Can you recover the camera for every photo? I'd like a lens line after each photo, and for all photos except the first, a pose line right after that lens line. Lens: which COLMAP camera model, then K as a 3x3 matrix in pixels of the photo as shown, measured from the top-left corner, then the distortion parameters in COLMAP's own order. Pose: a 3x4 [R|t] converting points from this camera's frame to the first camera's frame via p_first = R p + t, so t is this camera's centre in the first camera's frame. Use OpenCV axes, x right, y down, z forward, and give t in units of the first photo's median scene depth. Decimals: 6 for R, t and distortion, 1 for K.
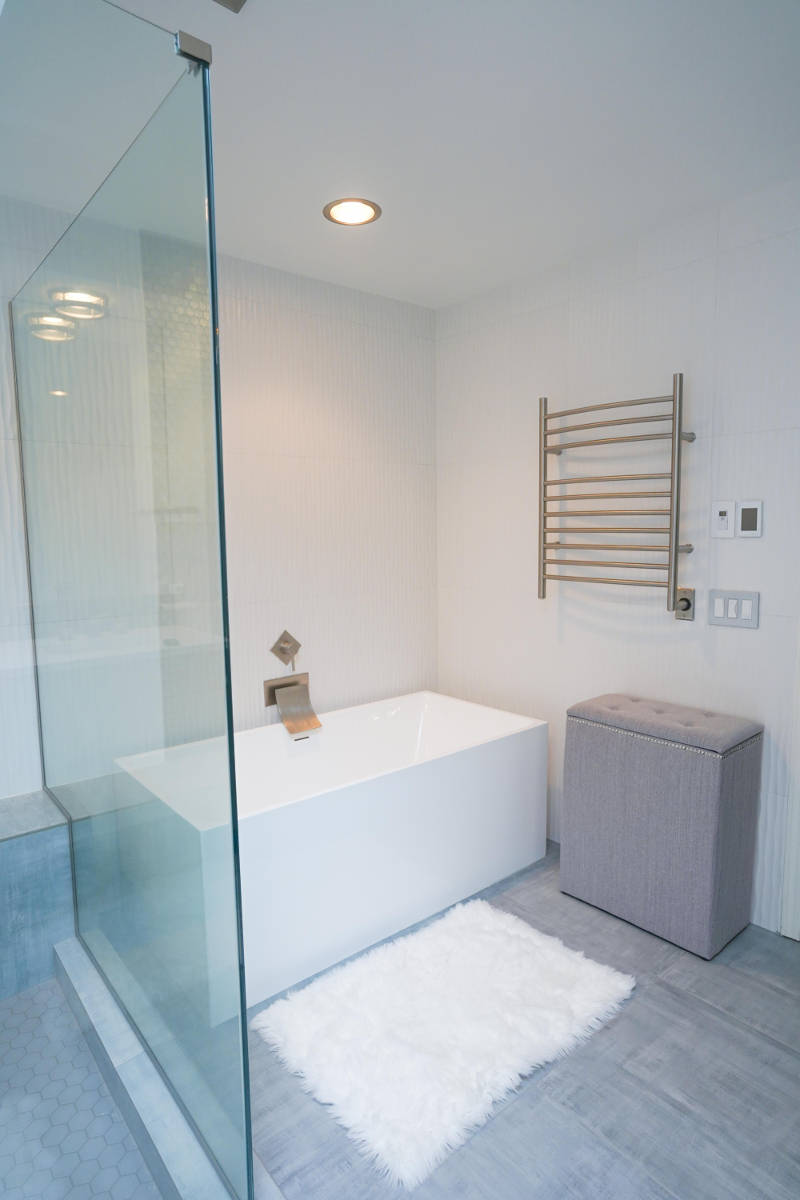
lens RADIAL K [[679.3, 0, 400.0], [0, 679.3, 600.0], [0, 0, 1]] dist [-0.060014, 0.051678]
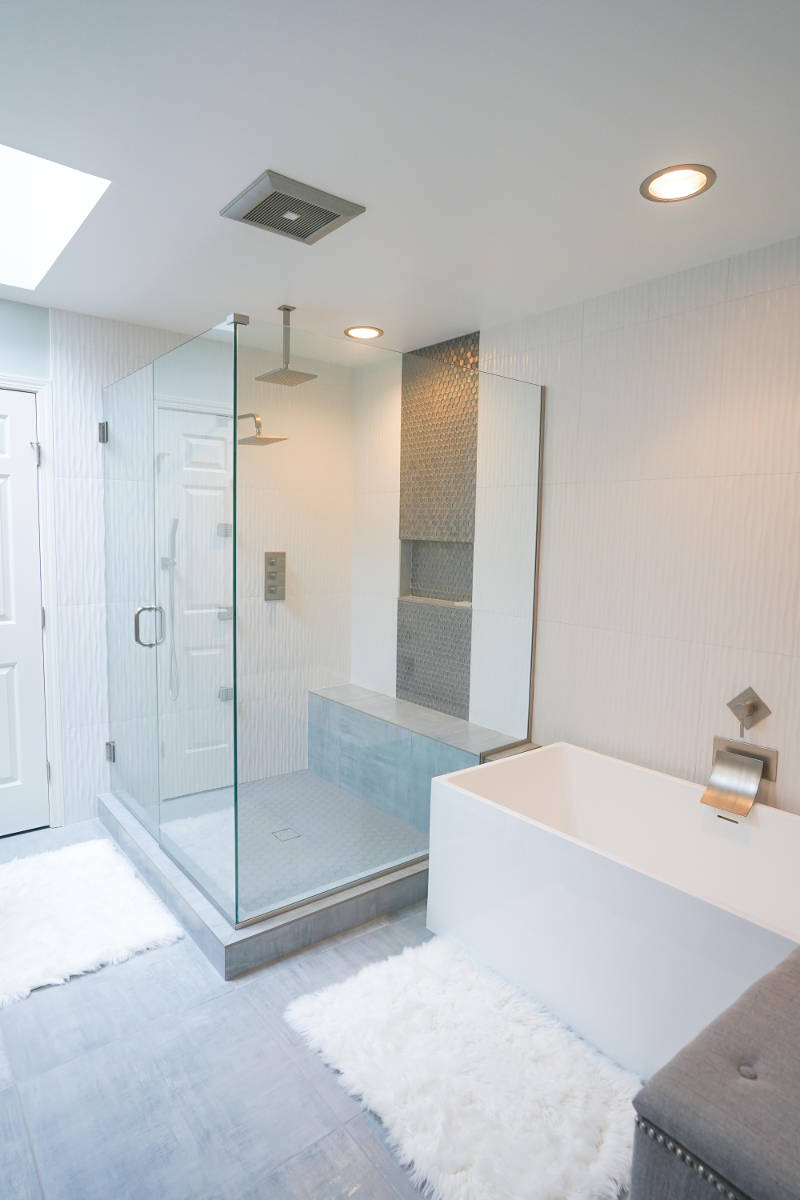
lens RADIAL K [[679.3, 0, 400.0], [0, 679.3, 600.0], [0, 0, 1]] dist [-0.060014, 0.051678]
pose [[-0.027642, 0.114503, -0.993038, 0.792103], [-0.132042, 0.984295, 0.117171, -0.122734], [0.990859, 0.134362, -0.012089, 0.716619]]
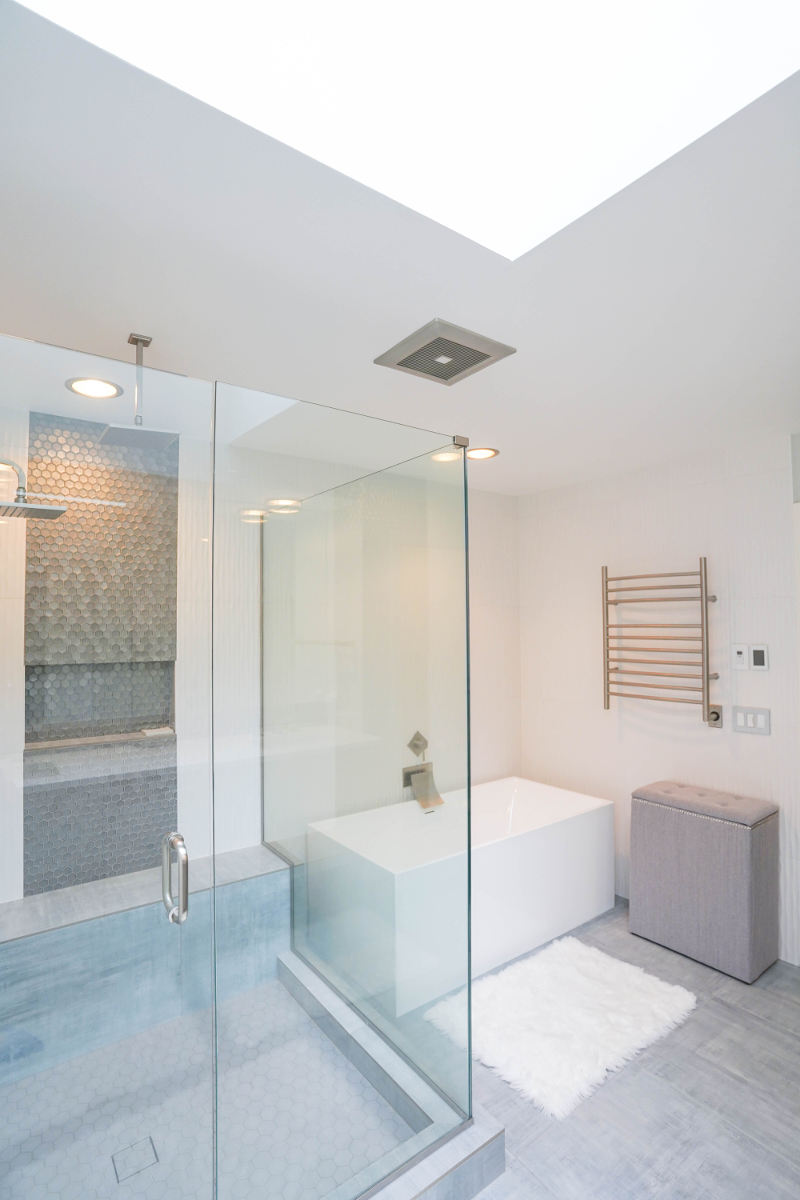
lens RADIAL K [[594.8, 0, 400.0], [0, 594.8, 600.0], [0, 0, 1]] dist [-0.078442, 0.035411]
pose [[0.998177, 0.003873, -0.060230, -0.166761], [-0.012815, 0.988783, -0.148809, -0.046536], [0.058978, 0.149309, 0.987030, -0.280446]]
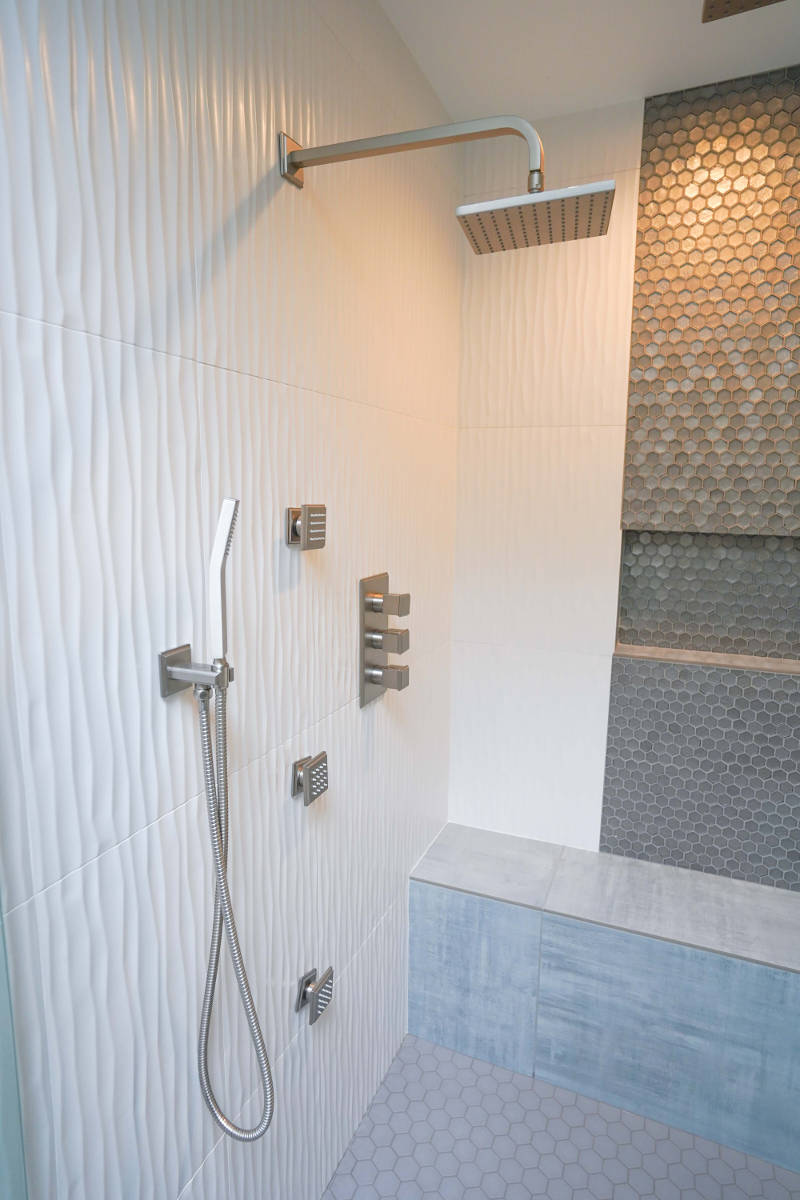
lens RADIAL K [[679.3, 0, 400.0], [0, 679.3, 600.0], [0, 0, 1]] dist [-0.060014, 0.051678]
pose [[0.451211, 0.164888, -0.877052, -0.300414], [-0.114908, 0.985336, 0.126130, -0.063372], [0.884988, 0.043869, 0.463542, 0.106920]]
